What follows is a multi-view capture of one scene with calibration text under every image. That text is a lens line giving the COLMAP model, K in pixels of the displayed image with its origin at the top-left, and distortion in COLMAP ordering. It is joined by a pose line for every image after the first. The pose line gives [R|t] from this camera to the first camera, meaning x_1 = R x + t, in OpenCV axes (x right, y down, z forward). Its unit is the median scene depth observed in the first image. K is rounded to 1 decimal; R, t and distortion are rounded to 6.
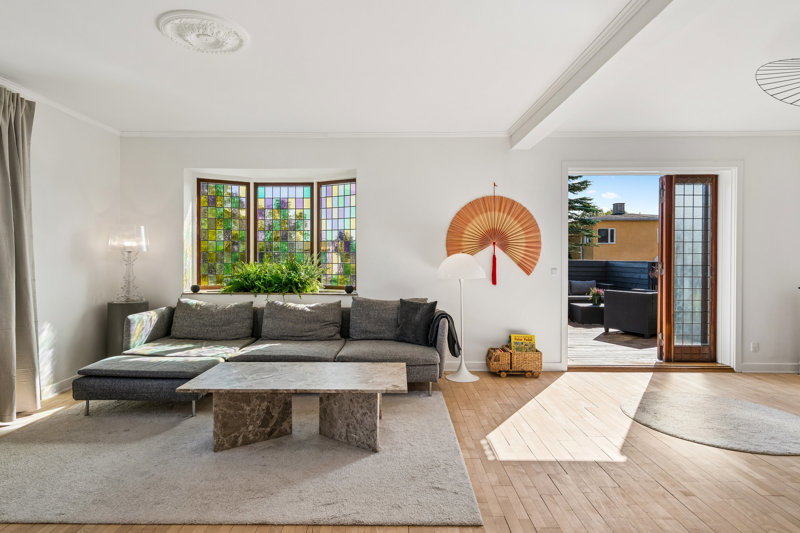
lens RADIAL K [[443.2, 0, 382.9], [0, 443.2, 264.8], [0, 0, 1]] dist [0.008856, 0.000955]
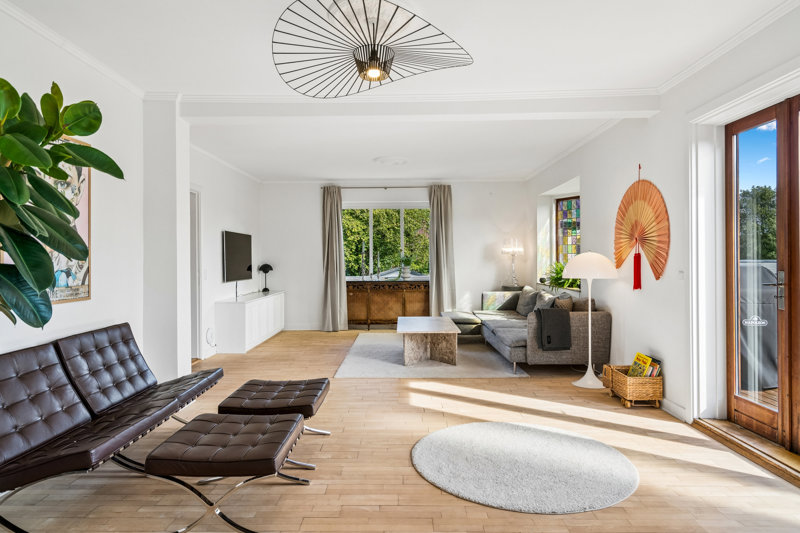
lens RADIAL K [[511.1, 0, 394.6], [0, 511.1, 261.4], [0, 0, 1]] dist [0.034621, 0.002891]
pose [[0.018591, -0.003934, -0.999819, 1.209285], [-0.006820, 0.999968, -0.004061, -0.001102], [0.999804, 0.006895, 0.018564, 0.548212]]
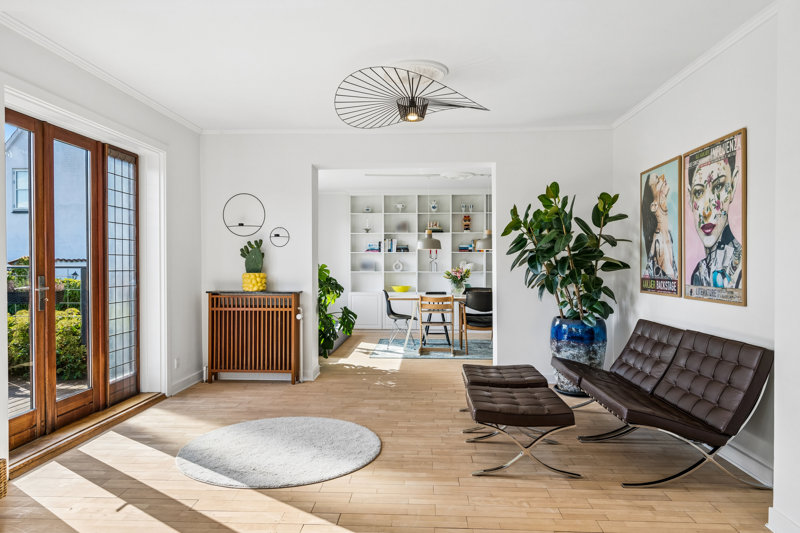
lens RADIAL K [[540.8, 0, 401.0], [0, 540.8, 266.7], [0, 0, 1]] dist [0.005525, -0.000634]
pose [[0.017772, -0.011975, 0.999770, -0.208679], [0.013762, 0.999836, 0.011731, -0.009421], [-0.999747, 0.013550, 0.017934, 0.540268]]
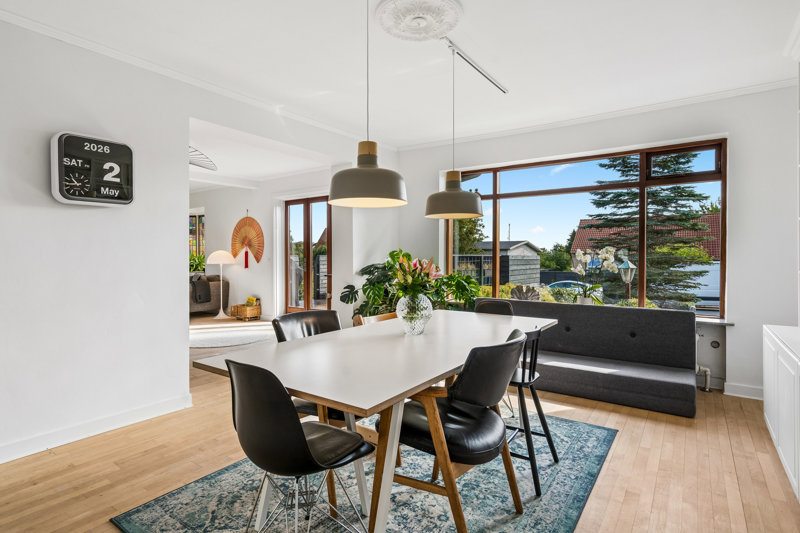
lens RADIAL K [[409.0, 0, 392.8], [0, 409.0, 264.8], [0, 0, 1]] dist [-0.035013, -0.000350]
pose [[0.825763, 0.006897, -0.563975, 1.648452], [-0.007711, 0.999970, 0.000939, 0.024873], [0.563965, 0.003574, 0.825791, 0.011022]]
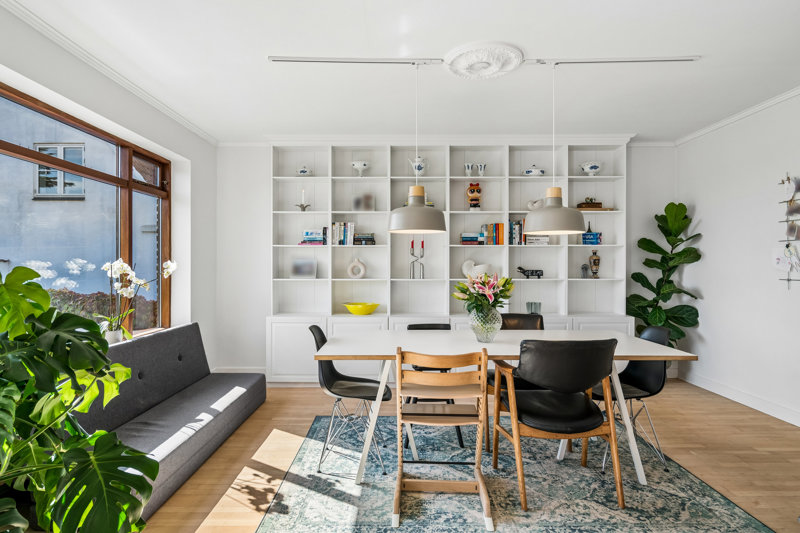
lens RADIAL K [[443.2, 0, 395.7], [0, 443.2, 264.2], [0, 0, 1]] dist [0.008856, 0.000955]
pose [[-0.026206, -0.004829, 0.999645, 0.852928], [0.014722, 0.999878, 0.005216, -0.002917], [-0.999548, 0.014853, -0.026132, 0.529153]]
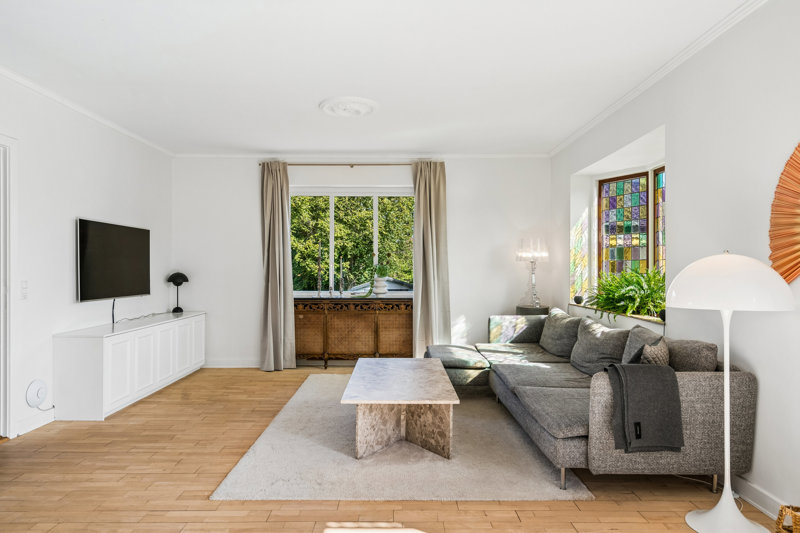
lens RADIAL K [[507.5, 0, 396.7], [0, 507.5, 274.8], [0, 0, 1]] dist [0.011055, 0.000256]
pose [[0.033264, 0.004858, -0.999435, 0.656084], [-0.014235, 0.999889, 0.004387, -0.004011], [0.999345, 0.014081, 0.033329, 0.622762]]
